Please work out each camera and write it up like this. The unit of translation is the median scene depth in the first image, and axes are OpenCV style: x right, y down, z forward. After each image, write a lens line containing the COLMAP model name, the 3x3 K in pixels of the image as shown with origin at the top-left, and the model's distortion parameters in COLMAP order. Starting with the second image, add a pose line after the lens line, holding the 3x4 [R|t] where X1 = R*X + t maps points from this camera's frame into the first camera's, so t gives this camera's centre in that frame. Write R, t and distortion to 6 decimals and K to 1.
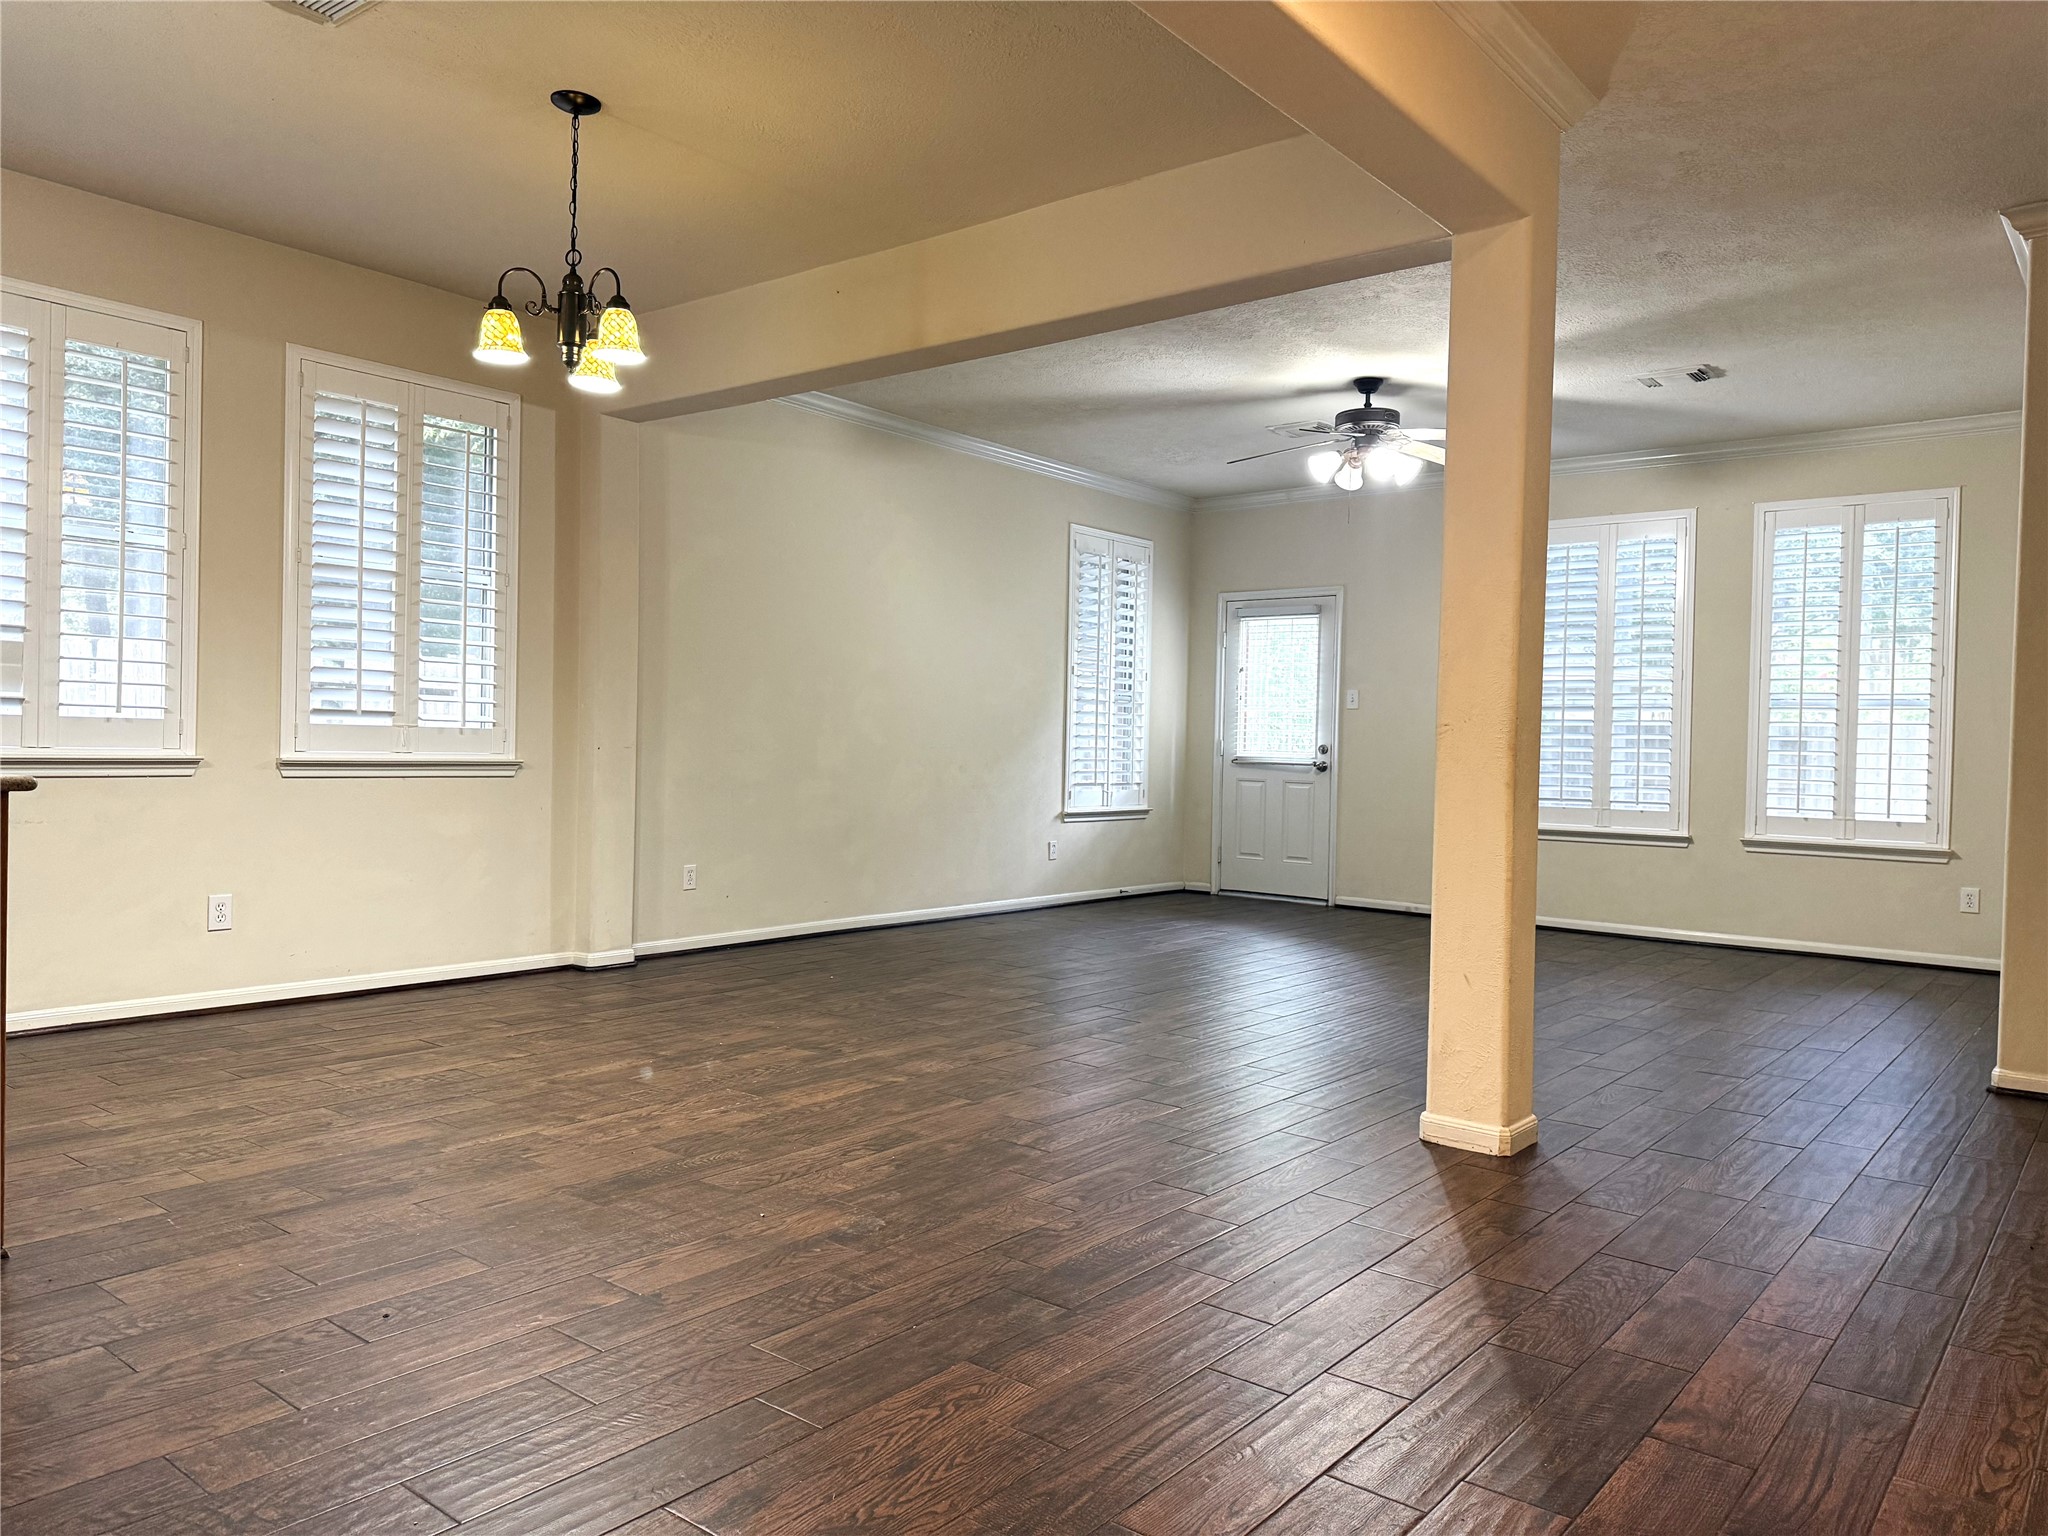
lens RADIAL K [[1454.4, 0, 1012.8], [0, 1454.4, 773.7], [0, 0, 1]] dist [0.011841, -0.011175]
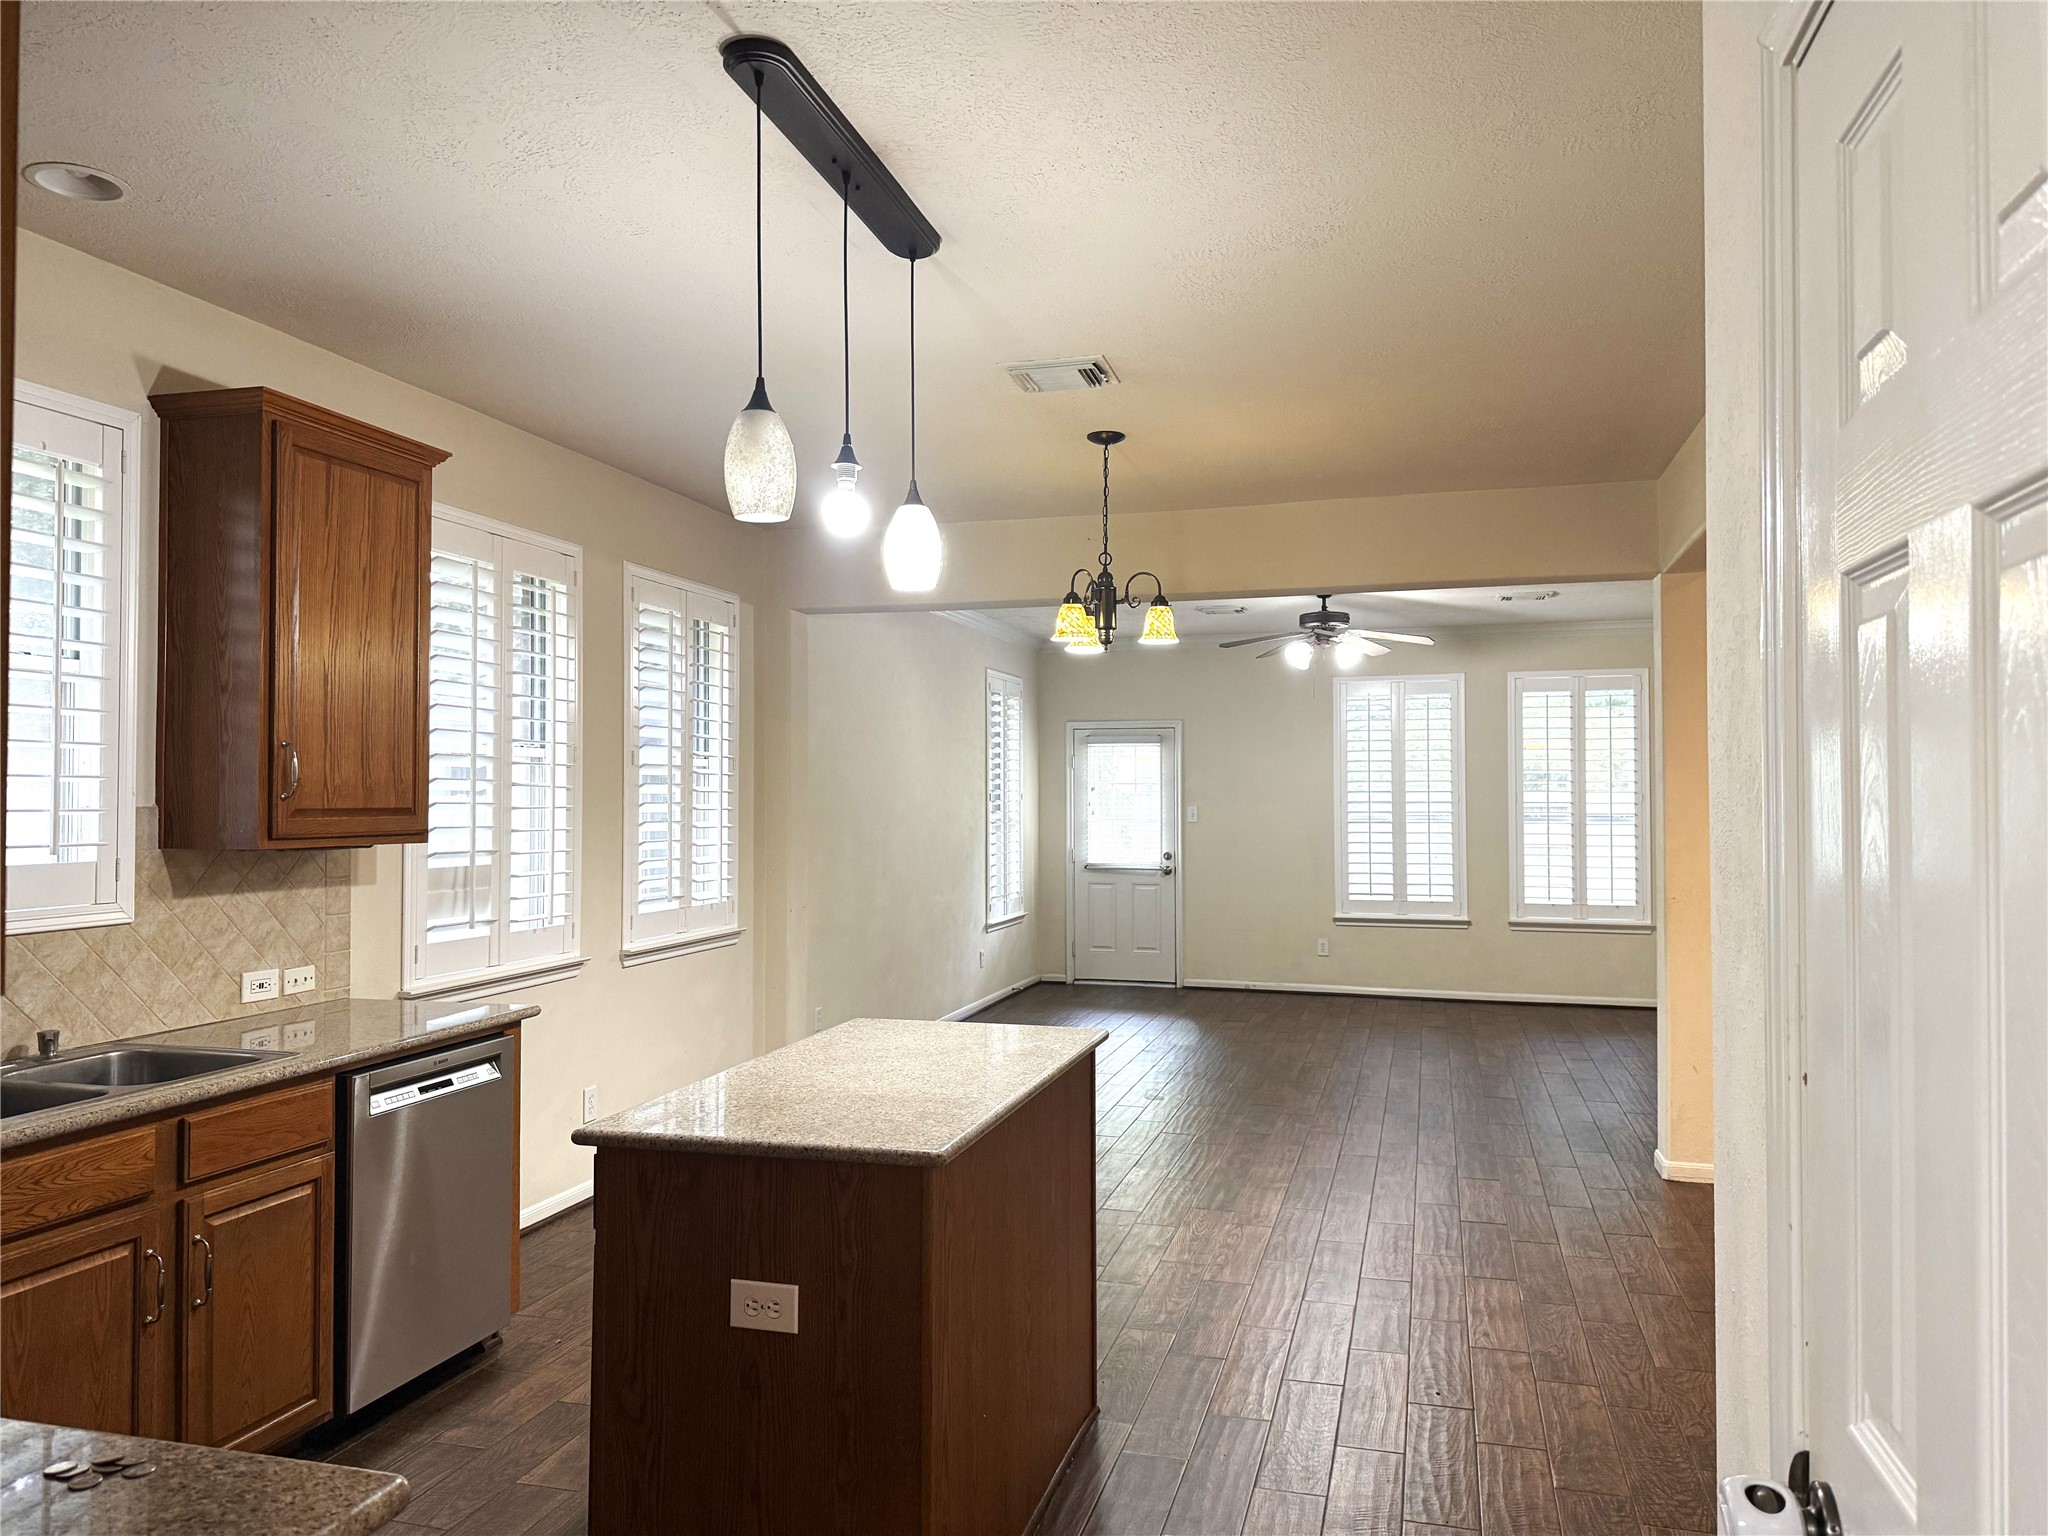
lens RADIAL K [[1454.4, 0, 1018.9], [0, 1454.4, 766.7], [0, 0, 1]] dist [0.011841, -0.011175]
pose [[0.920743, -0.014168, 0.389912, -0.437188], [0.027666, 0.999196, -0.029023, -0.070937], [-0.389188, 0.037510, 0.920394, -0.062126]]
